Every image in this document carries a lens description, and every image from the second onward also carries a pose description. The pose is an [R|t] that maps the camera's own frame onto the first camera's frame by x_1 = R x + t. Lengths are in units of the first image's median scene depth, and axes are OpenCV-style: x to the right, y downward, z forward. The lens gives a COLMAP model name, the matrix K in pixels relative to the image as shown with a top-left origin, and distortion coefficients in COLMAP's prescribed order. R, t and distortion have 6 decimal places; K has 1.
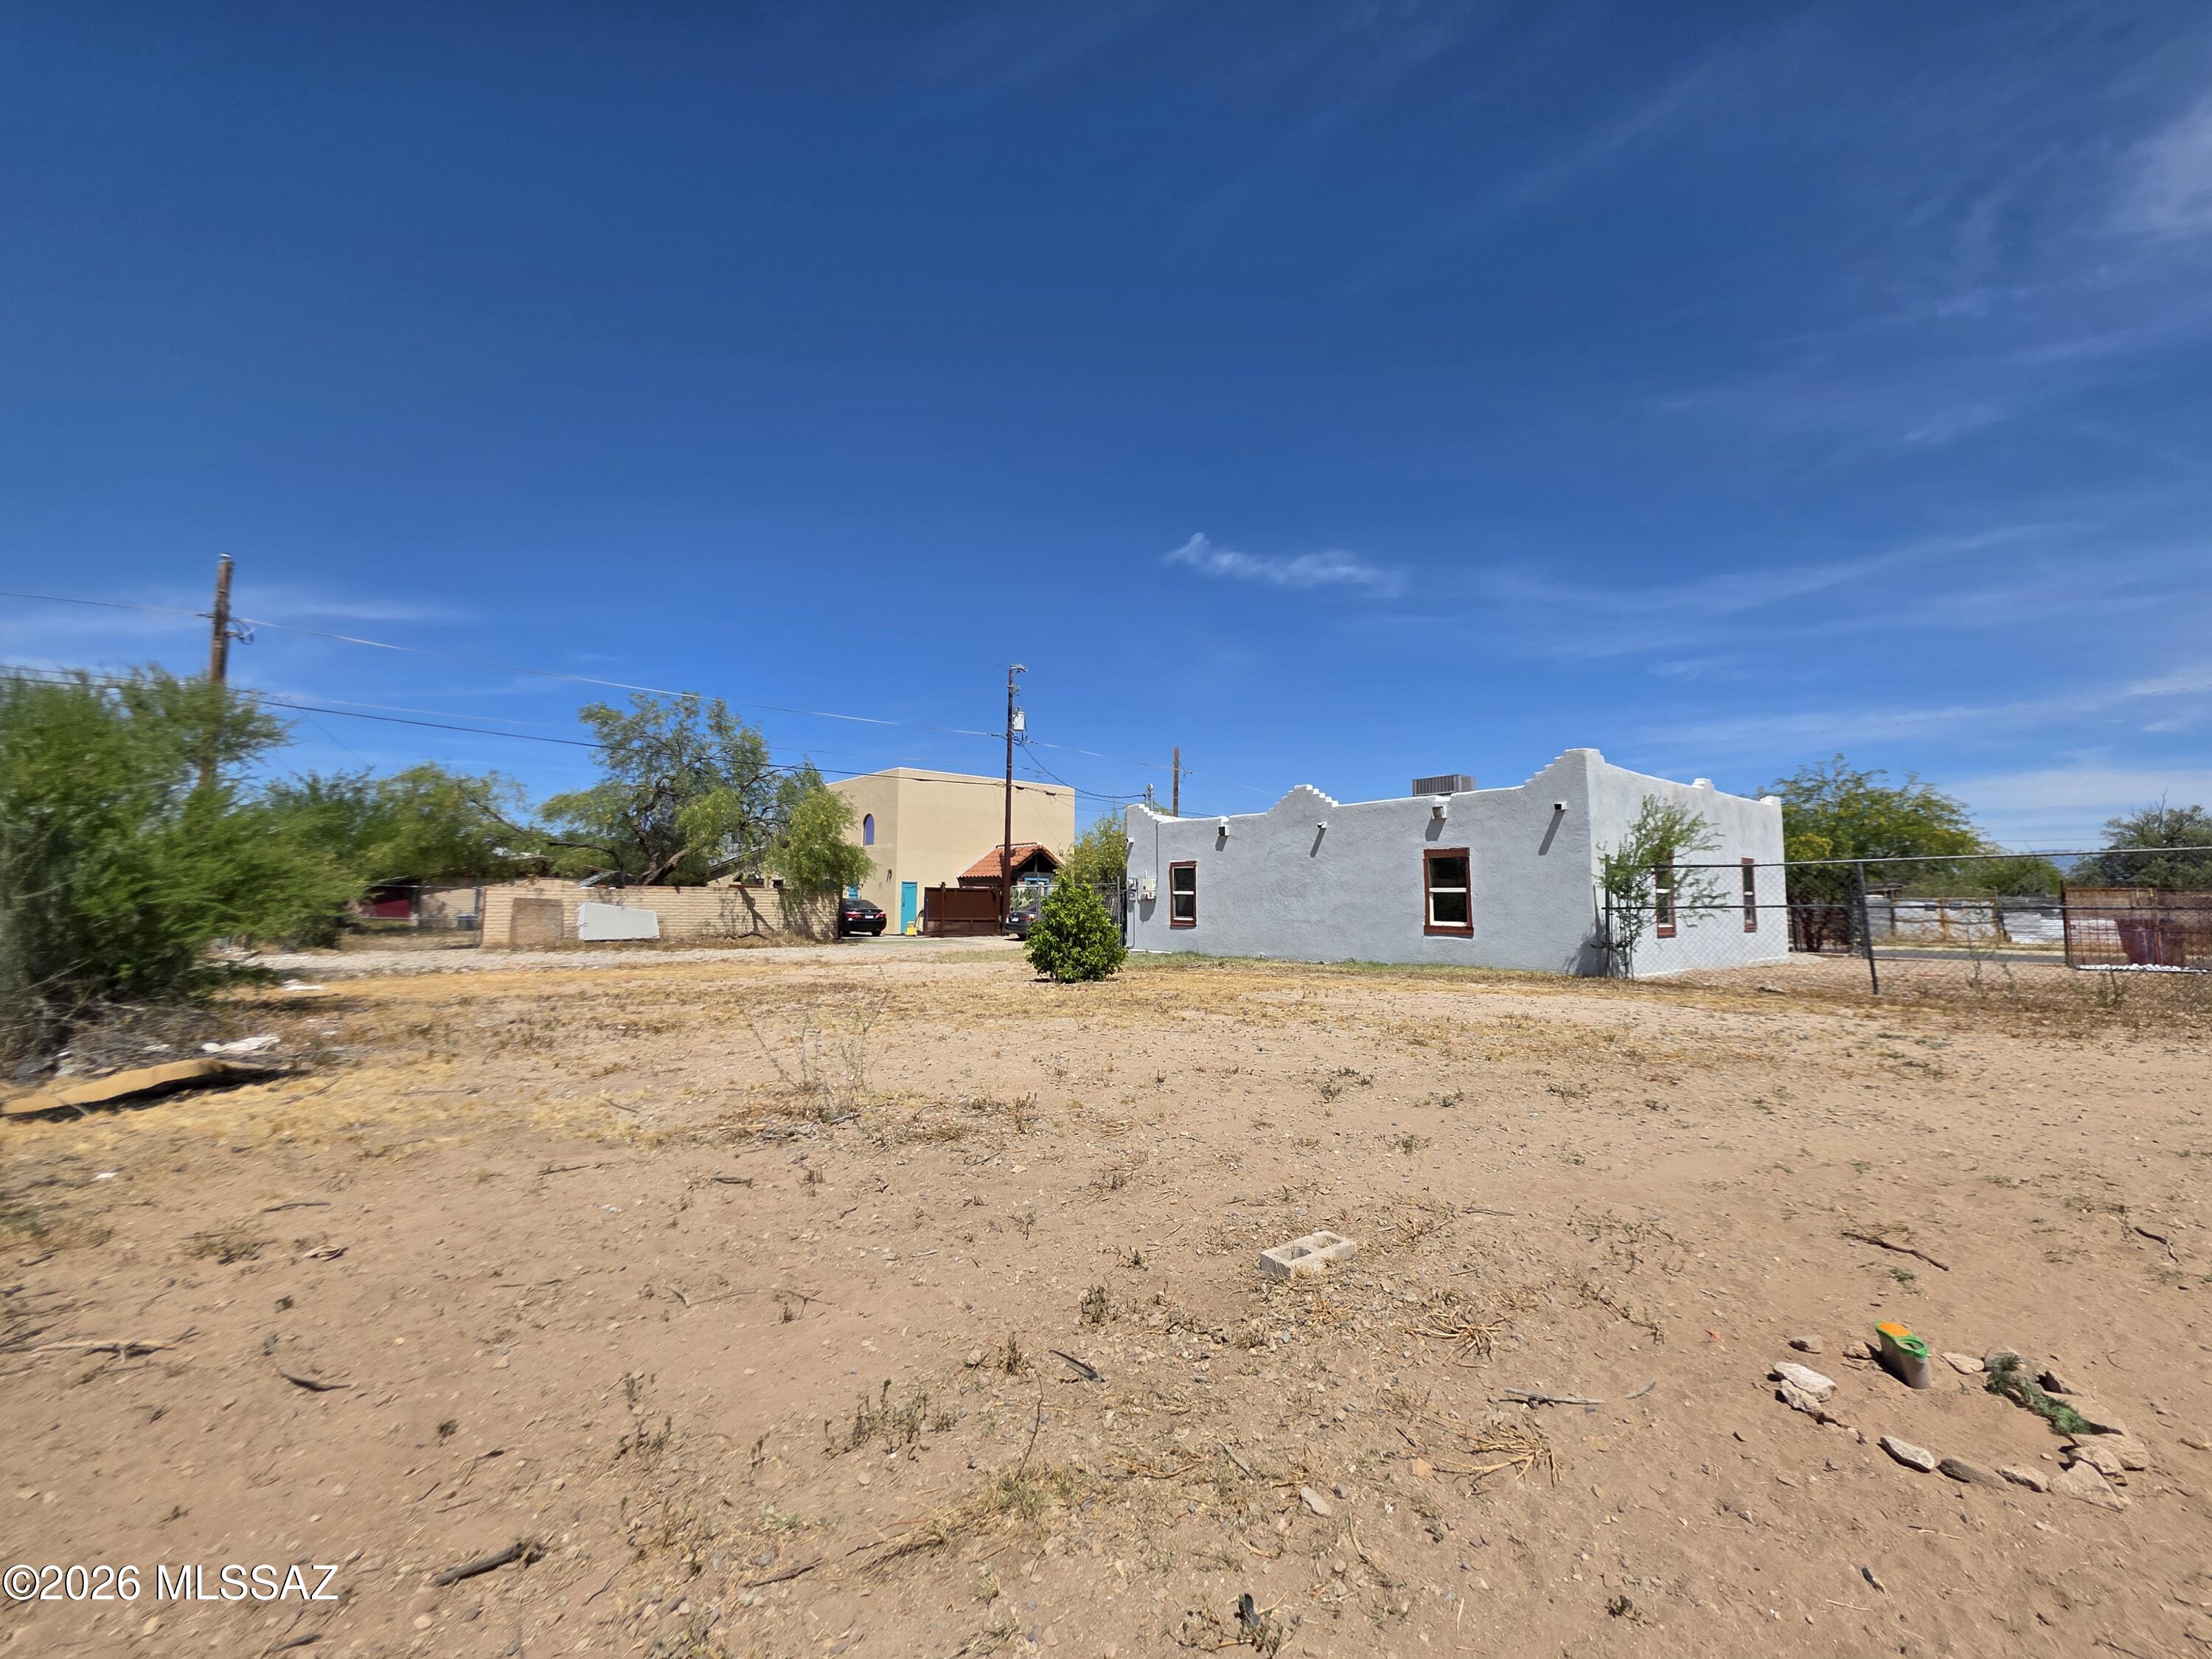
lens RADIAL K [[894.6, 0, 1107.6], [0, 894.6, 825.0], [0, 0, 1]] dist [0.002456, -0.000391]
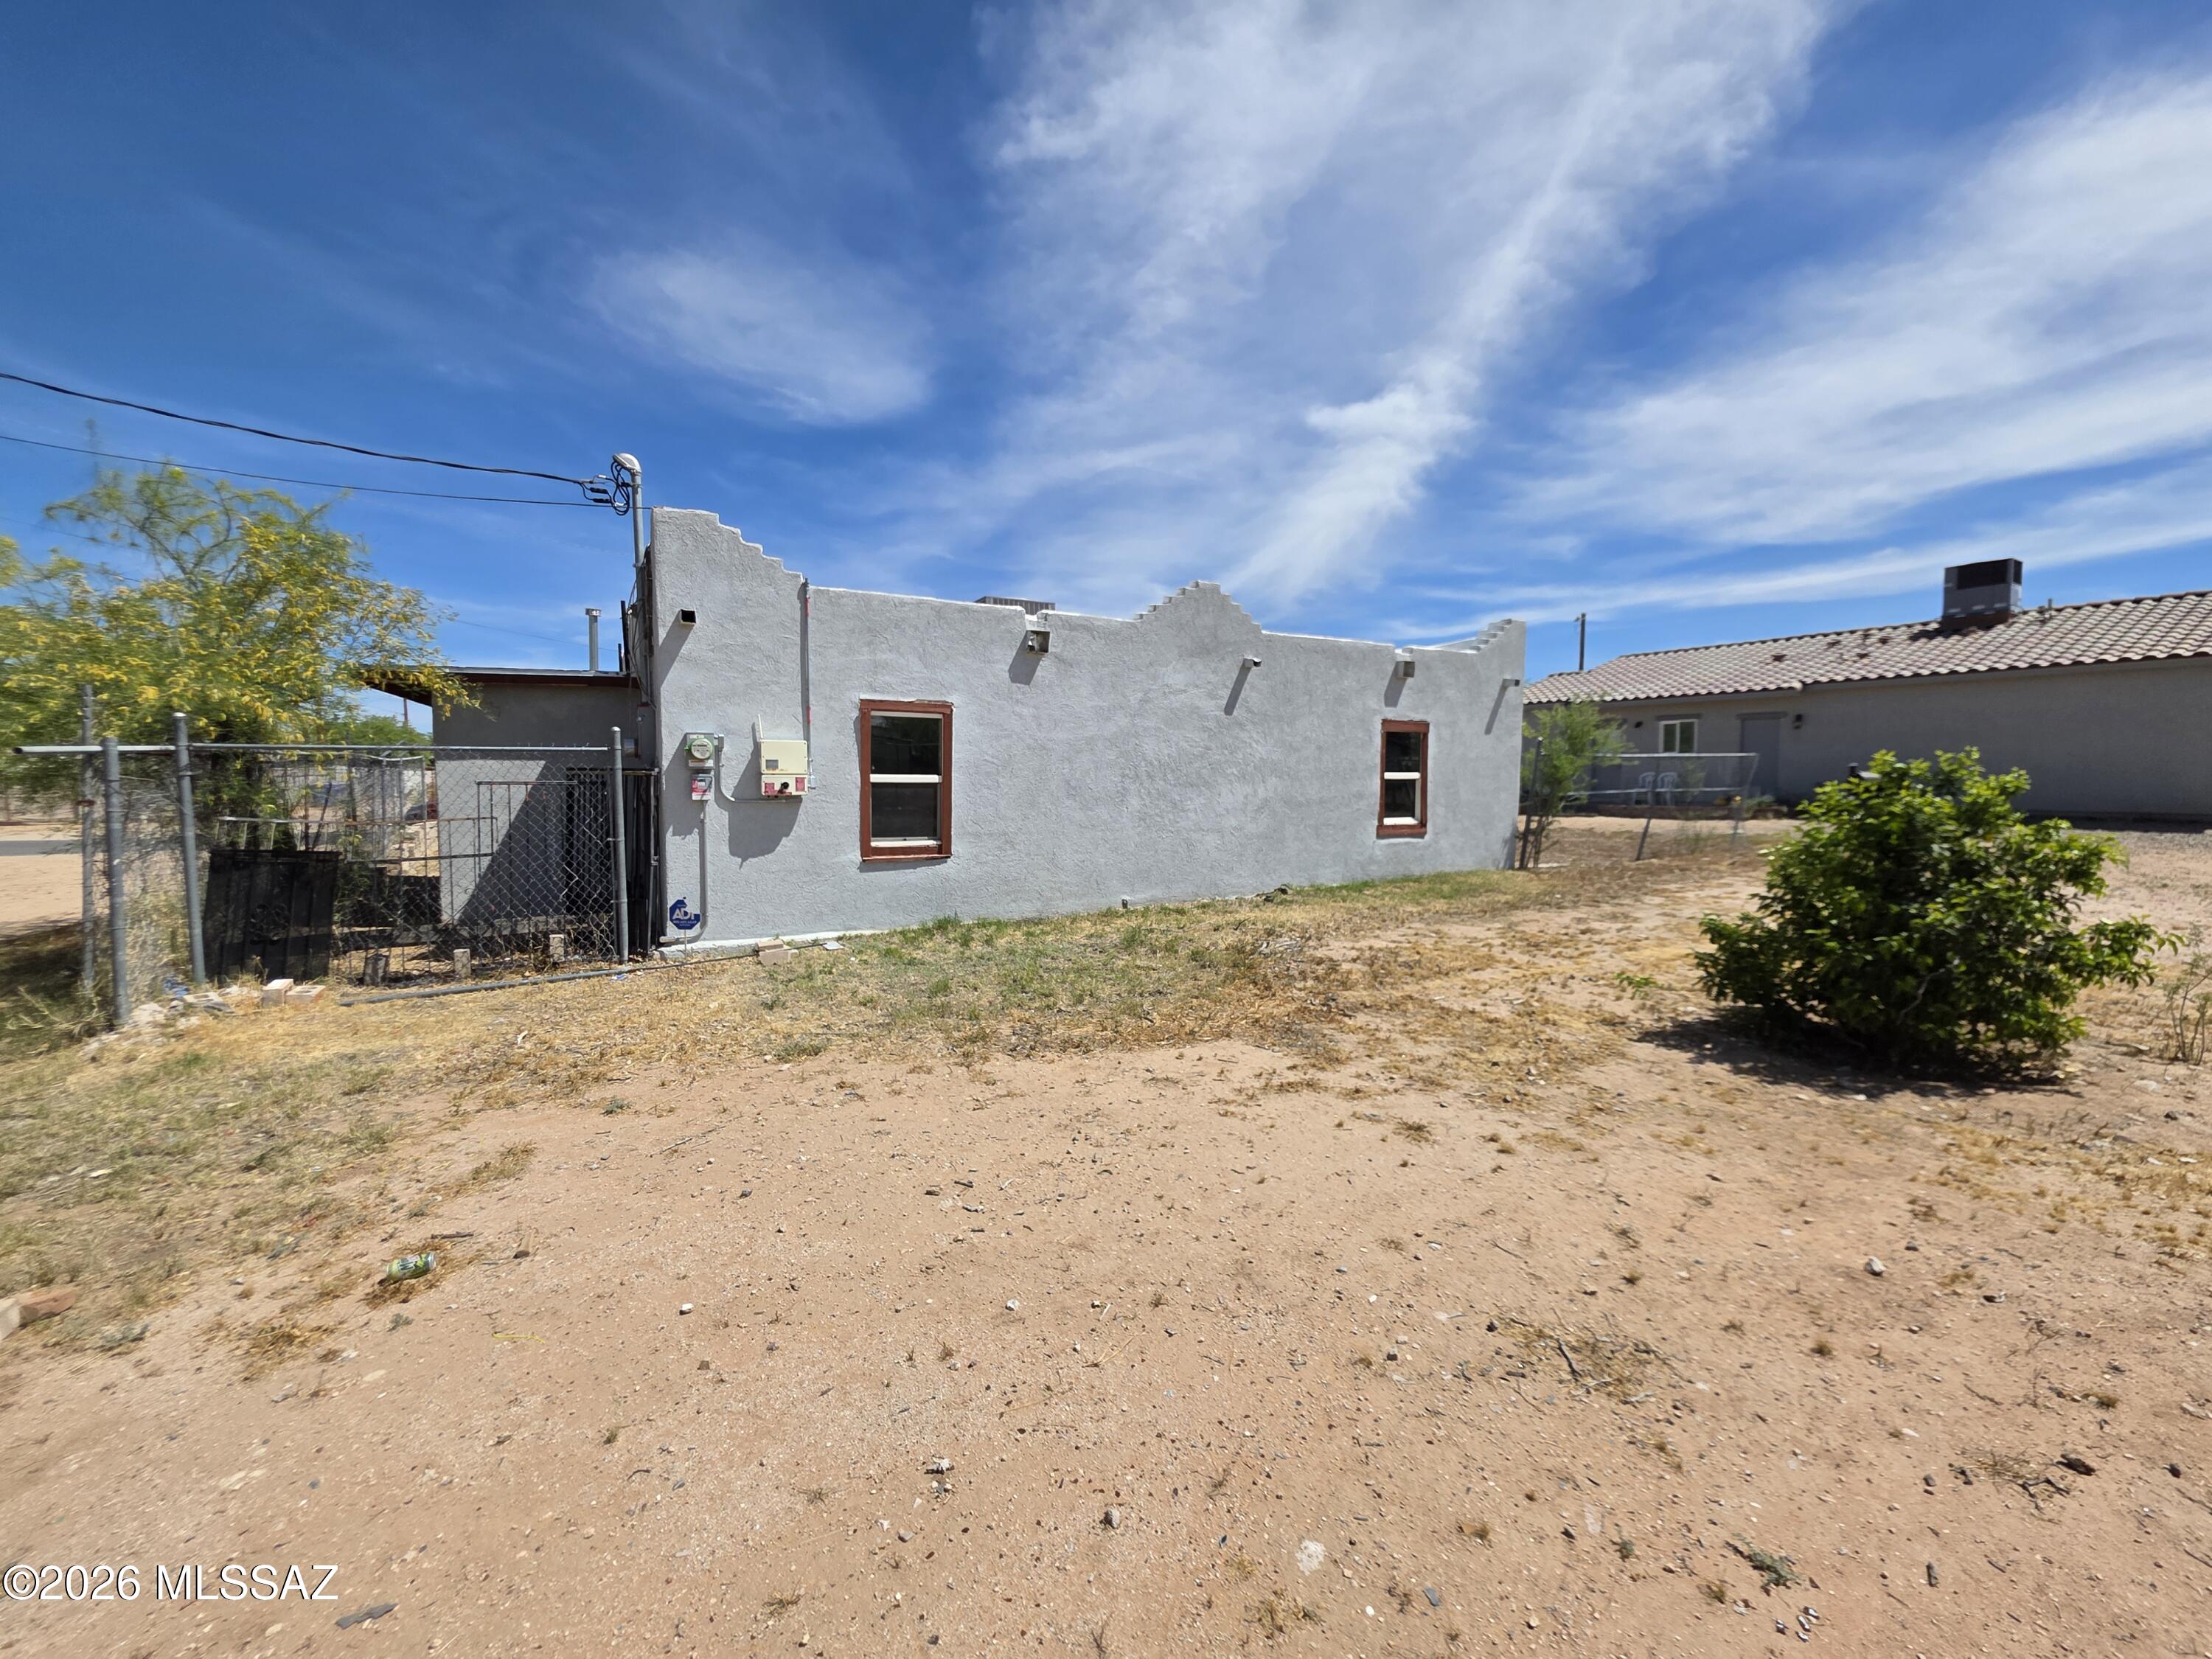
lens RADIAL K [[894.6, 0, 1106.0], [0, 894.6, 840.0], [0, 0, 1]] dist [0.002456, -0.000391]
pose [[0.151166, -0.056904, 0.986869, -0.338681], [-0.072063, 0.995051, 0.068414, 0.079302], [-0.985878, -0.081458, 0.146318, 0.970119]]
